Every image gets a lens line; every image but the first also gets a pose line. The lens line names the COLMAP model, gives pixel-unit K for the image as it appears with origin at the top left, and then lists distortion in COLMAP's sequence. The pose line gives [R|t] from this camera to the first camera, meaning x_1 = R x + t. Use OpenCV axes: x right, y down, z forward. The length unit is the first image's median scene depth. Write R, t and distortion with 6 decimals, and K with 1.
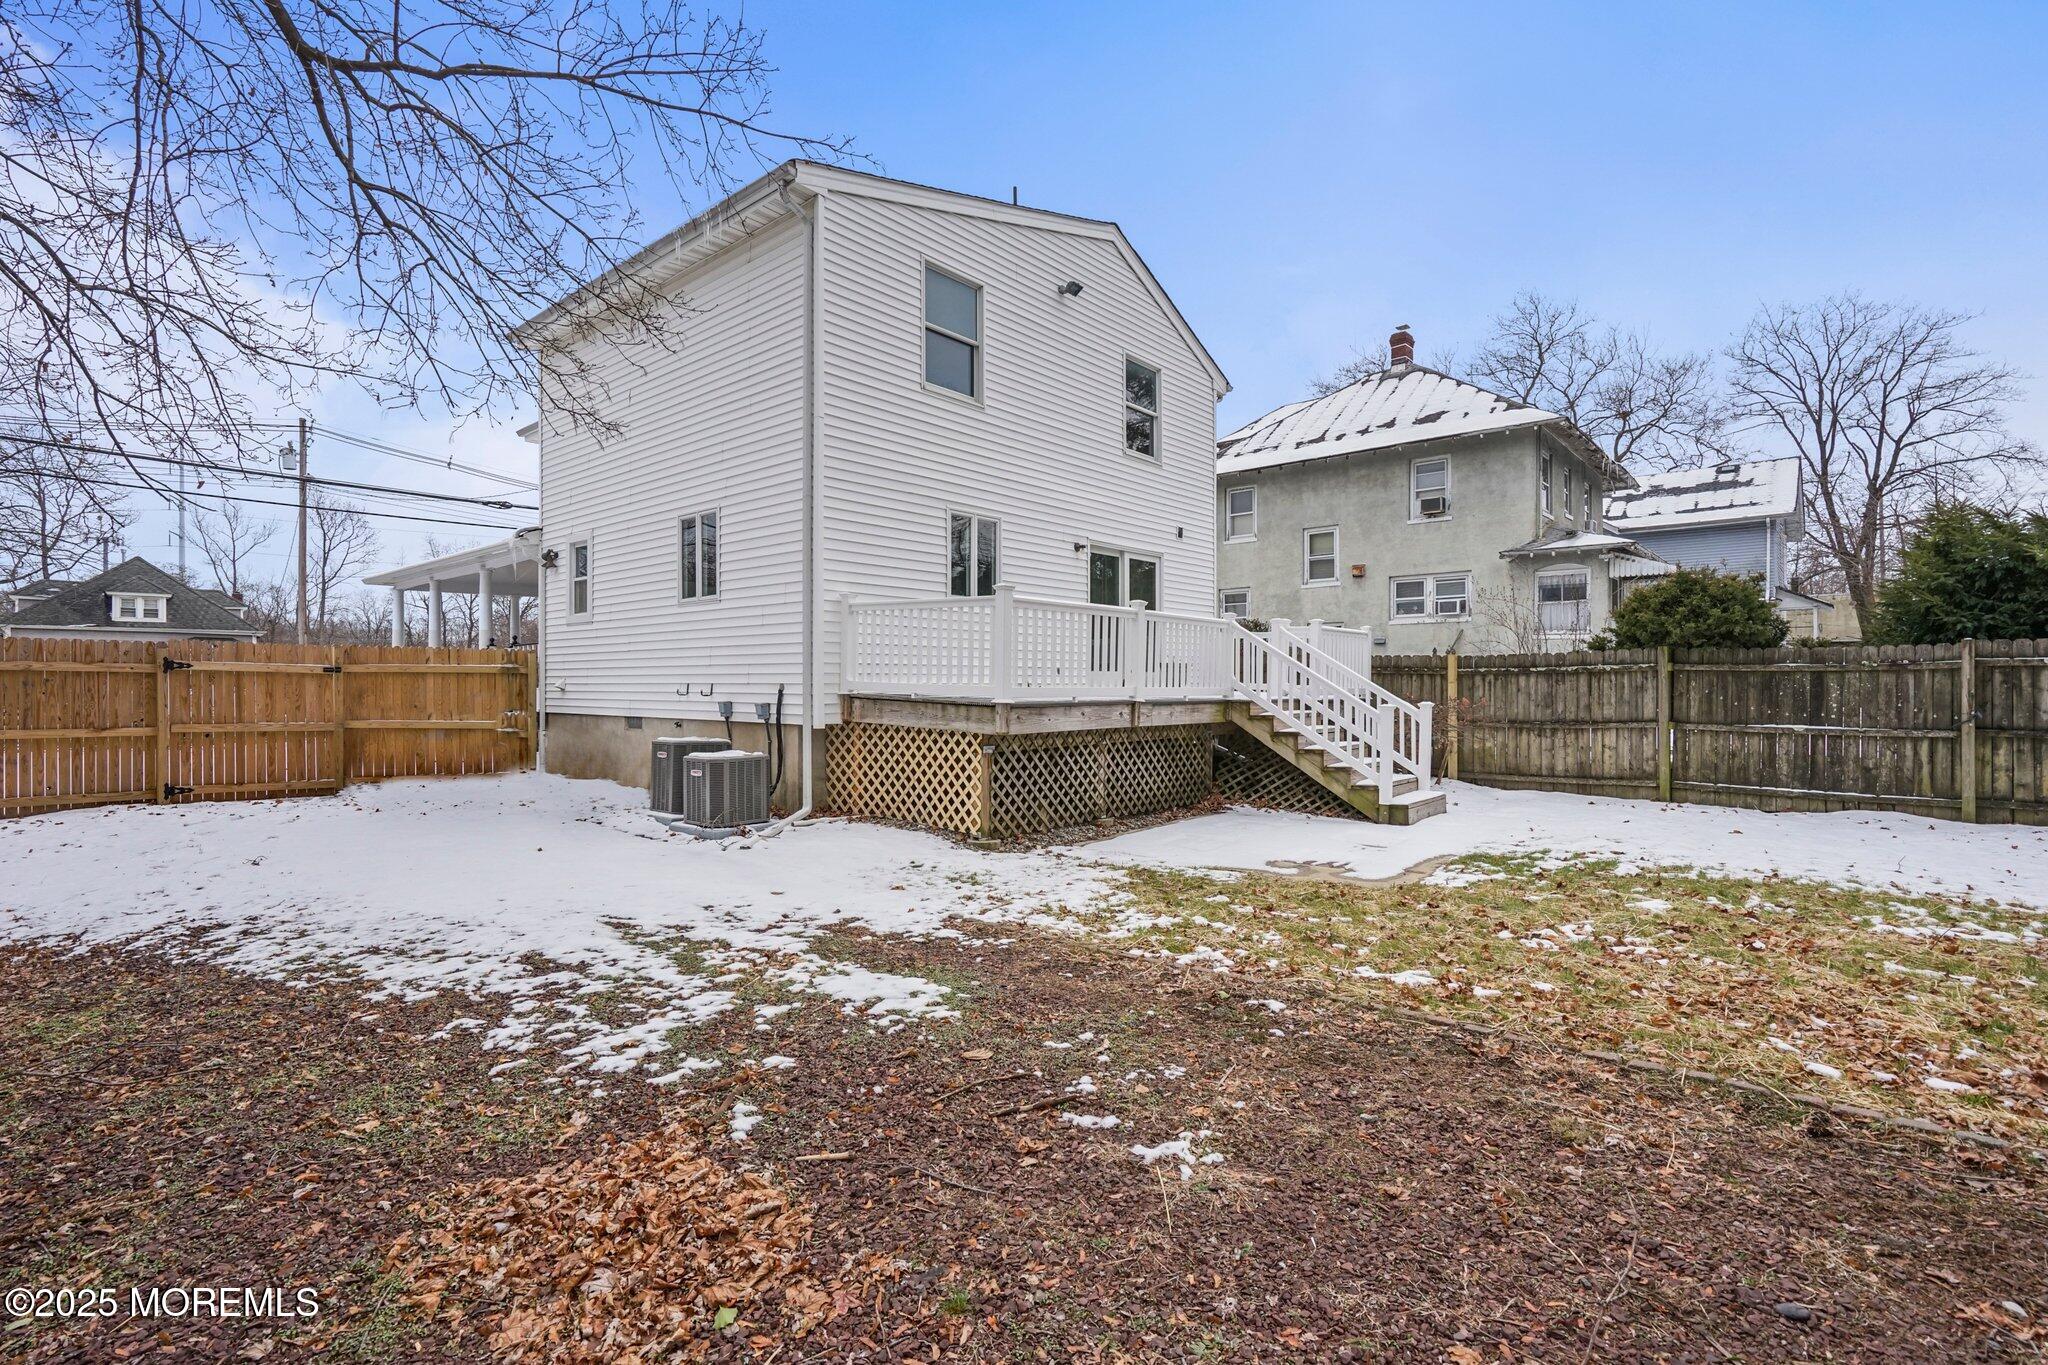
lens RADIAL K [[933.8, 0, 1014.0], [0, 933.8, 679.3], [0, 0, 1]] dist [-0.001121, 0.000223]
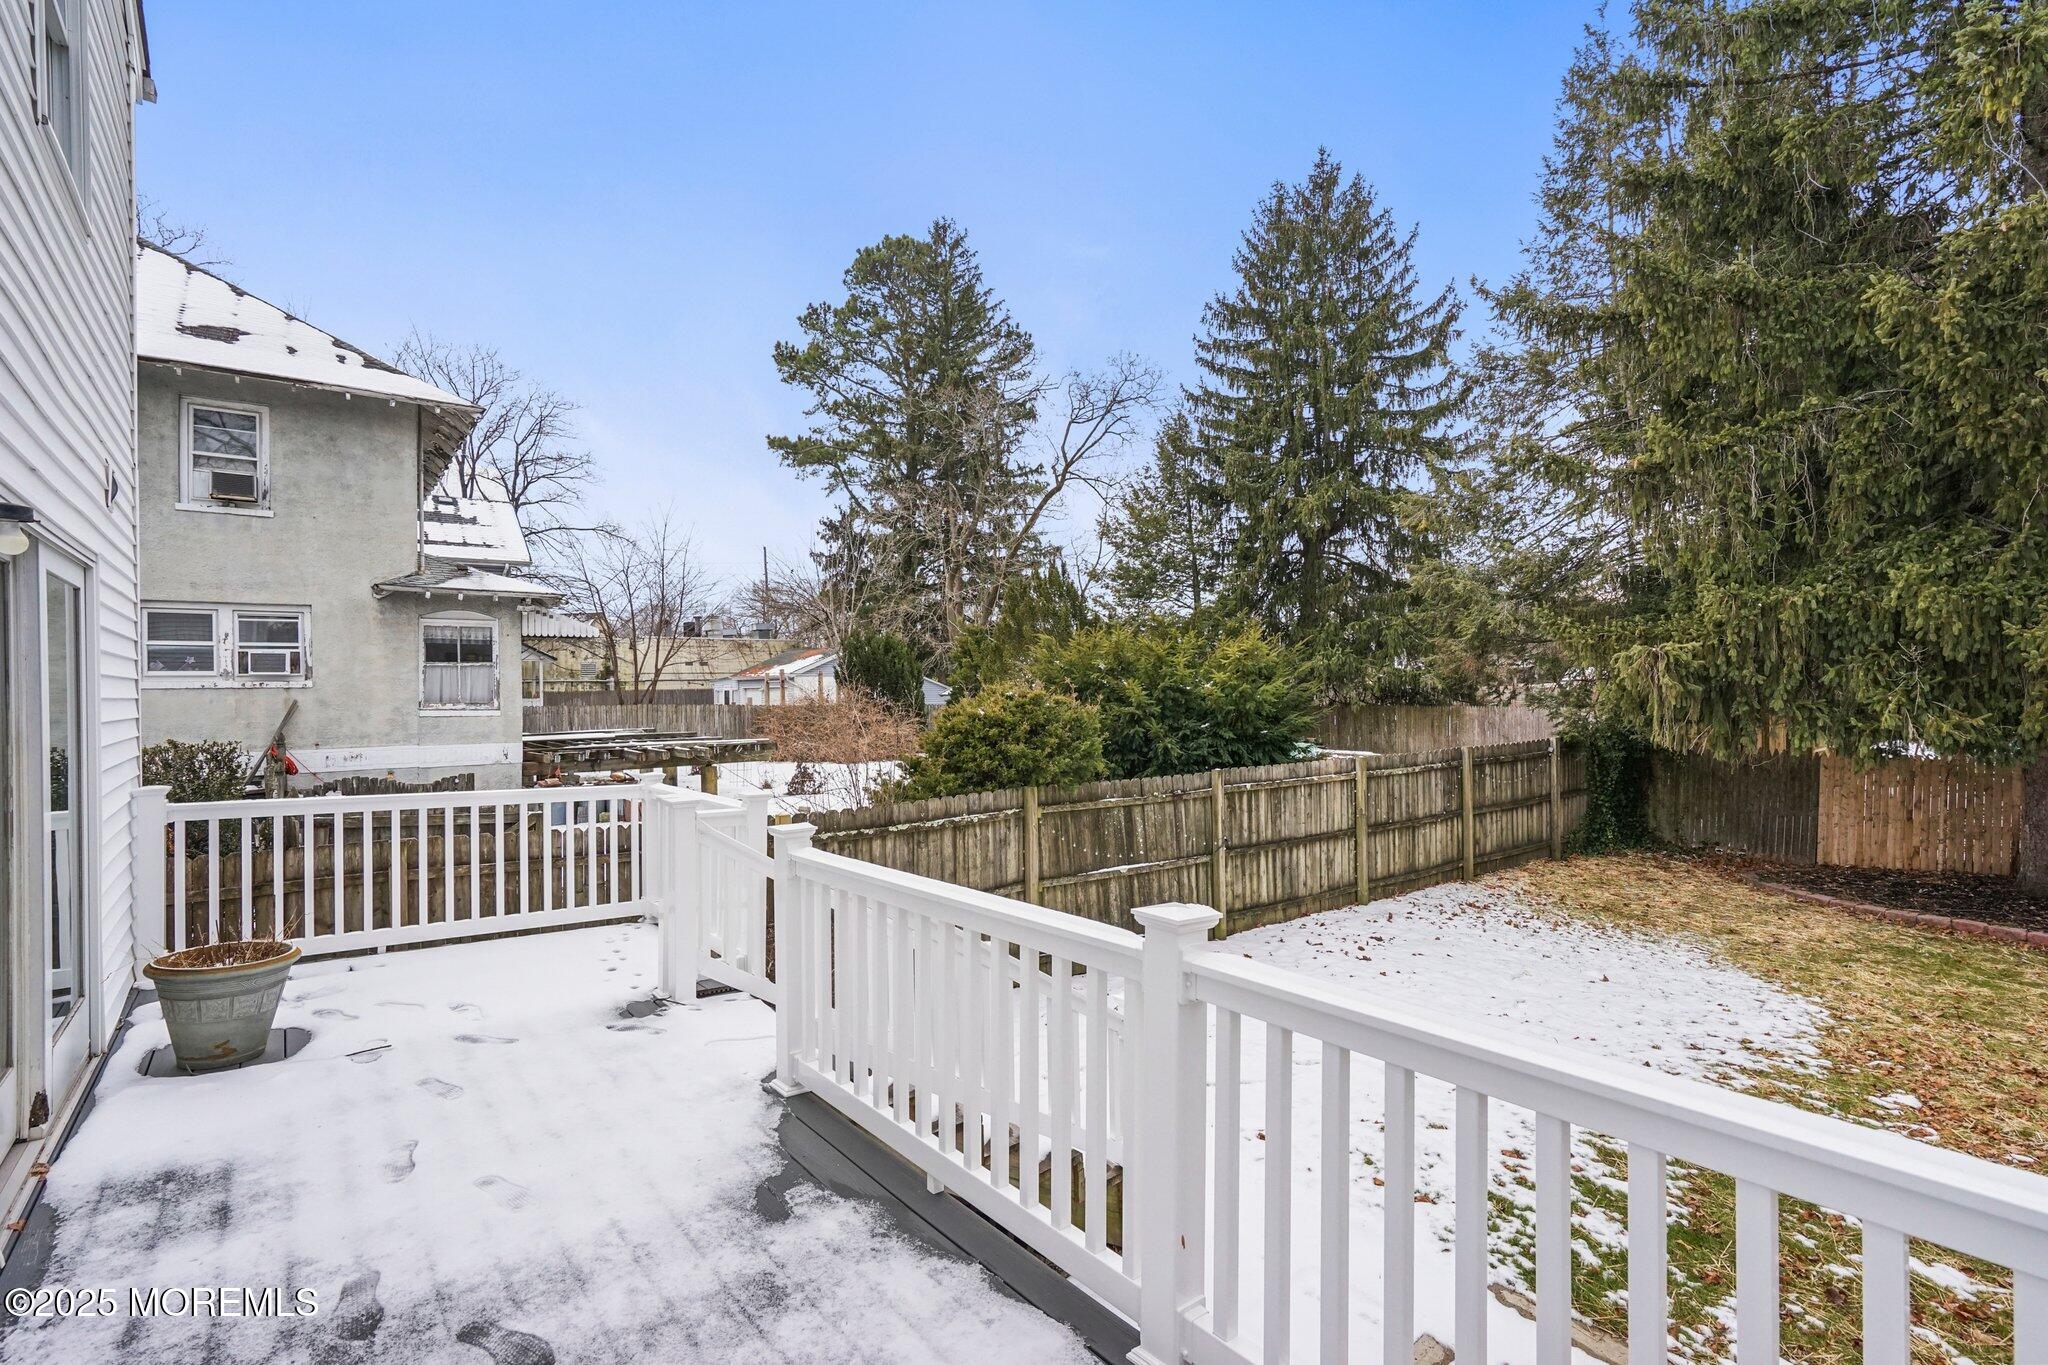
lens RADIAL K [[933.8, 0, 1014.0], [0, 933.8, 679.3], [0, 0, 1]] dist [-0.001121, 0.000223]
pose [[0.175513, 0.004817, 0.984465, -0.039790], [0.009005, 0.999938, -0.006498, -0.062473], [-0.984436, 0.010006, 0.175459, 0.455415]]
